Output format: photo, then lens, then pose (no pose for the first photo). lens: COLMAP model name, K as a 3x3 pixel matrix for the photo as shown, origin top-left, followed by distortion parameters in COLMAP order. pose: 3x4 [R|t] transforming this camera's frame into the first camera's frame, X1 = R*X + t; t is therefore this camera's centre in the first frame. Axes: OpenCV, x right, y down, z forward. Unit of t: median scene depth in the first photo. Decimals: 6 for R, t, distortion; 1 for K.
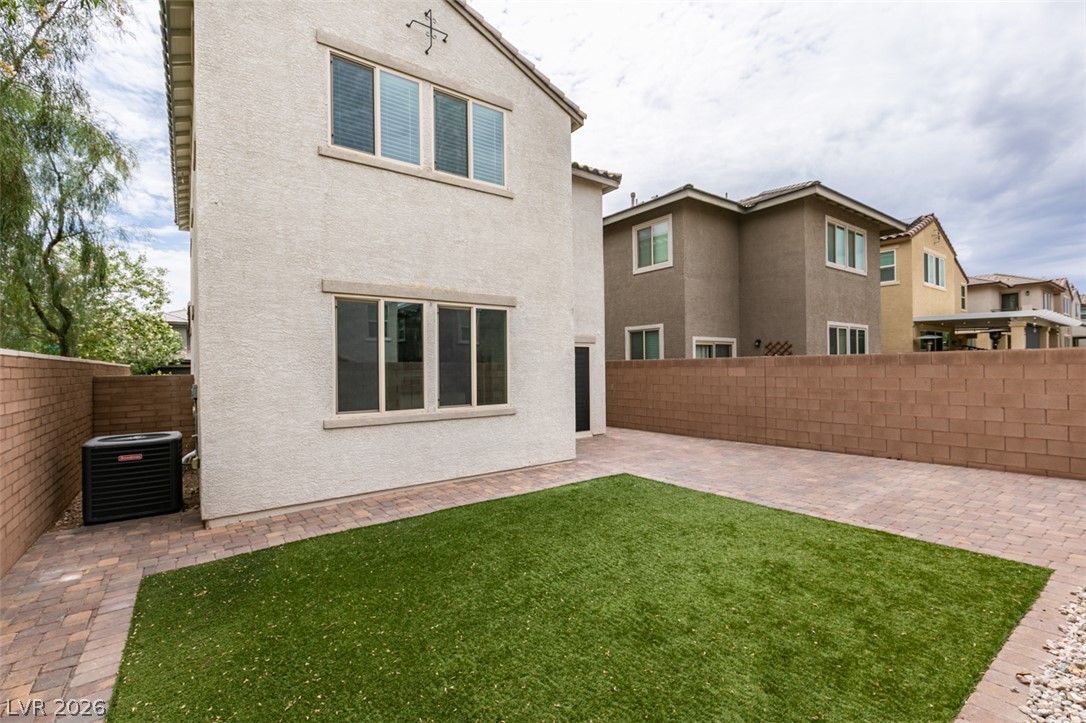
lens RADIAL K [[486.1, 0, 541.0], [0, 486.1, 366.8], [0, 0, 1]] dist [-0.002117, -0.000442]
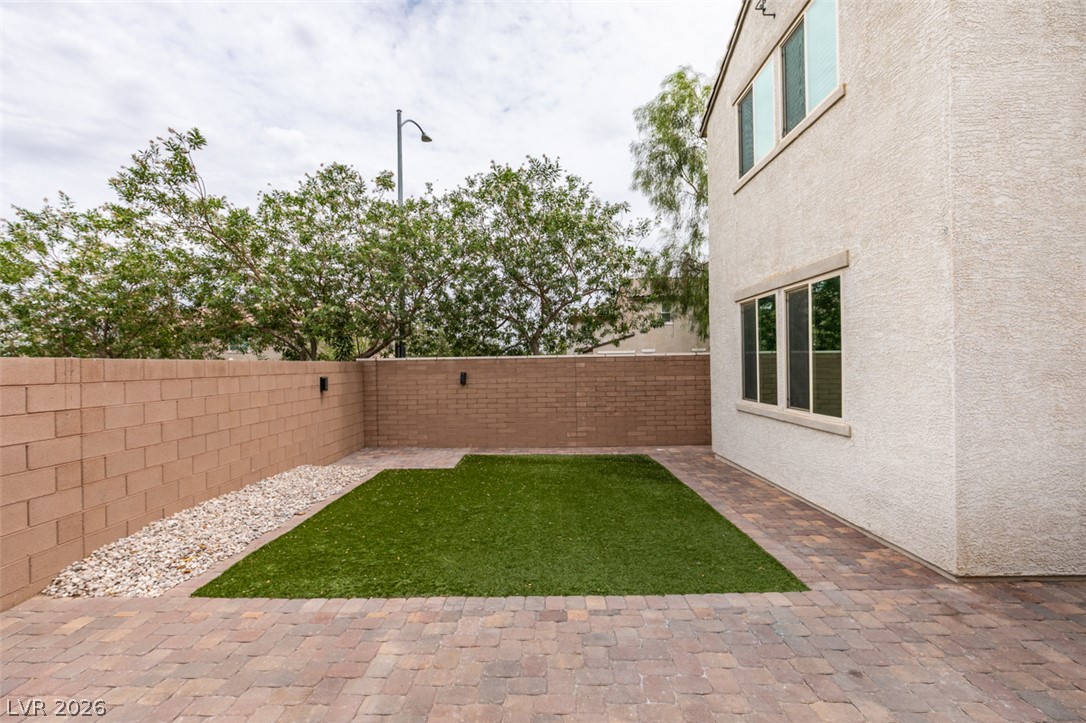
lens RADIAL K [[486.7, 0, 541.3], [0, 486.7, 365.2], [0, 0, 1]] dist [0.003104, 0.000286]
pose [[-0.591674, 0.022861, -0.805853, 0.751089], [0.022225, 0.999680, 0.012041, -0.013260], [0.805871, -0.010786, -0.591993, 1.143361]]
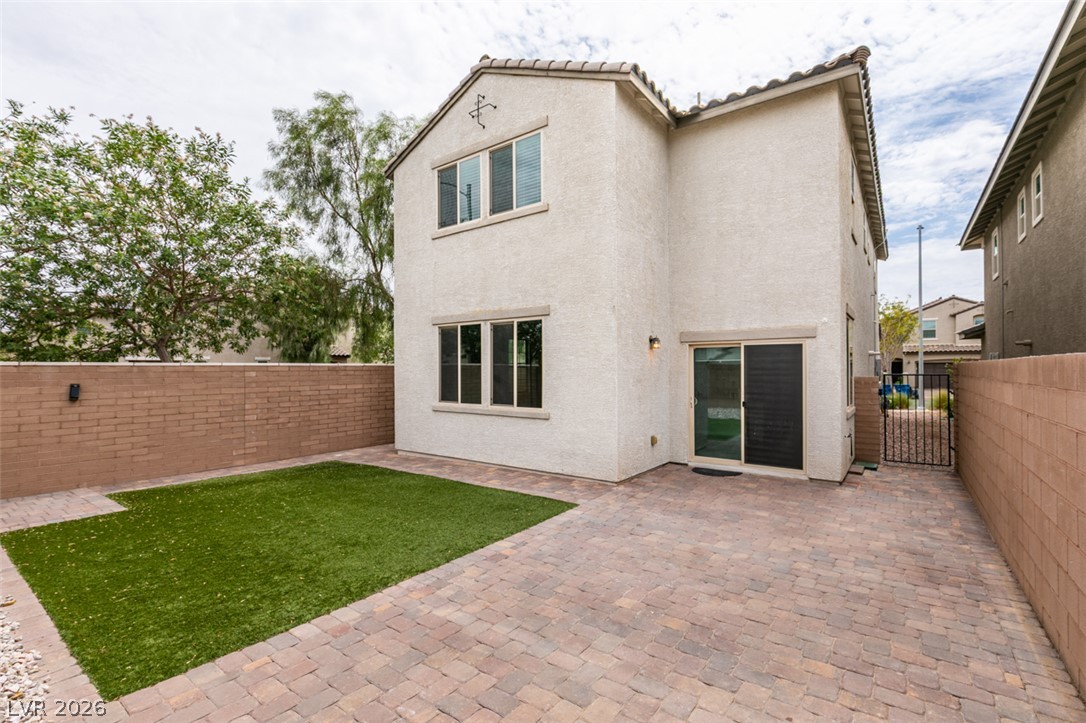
lens RADIAL K [[482.2, 0, 534.5], [0, 482.2, 365.9], [0, 0, 1]] dist [0.003121, 0.000156]
pose [[0.284992, 0.004041, -0.958521, 0.994745], [0.000953, 0.999989, 0.004499, -0.021981], [0.958529, -0.002196, 0.284985, 0.738979]]
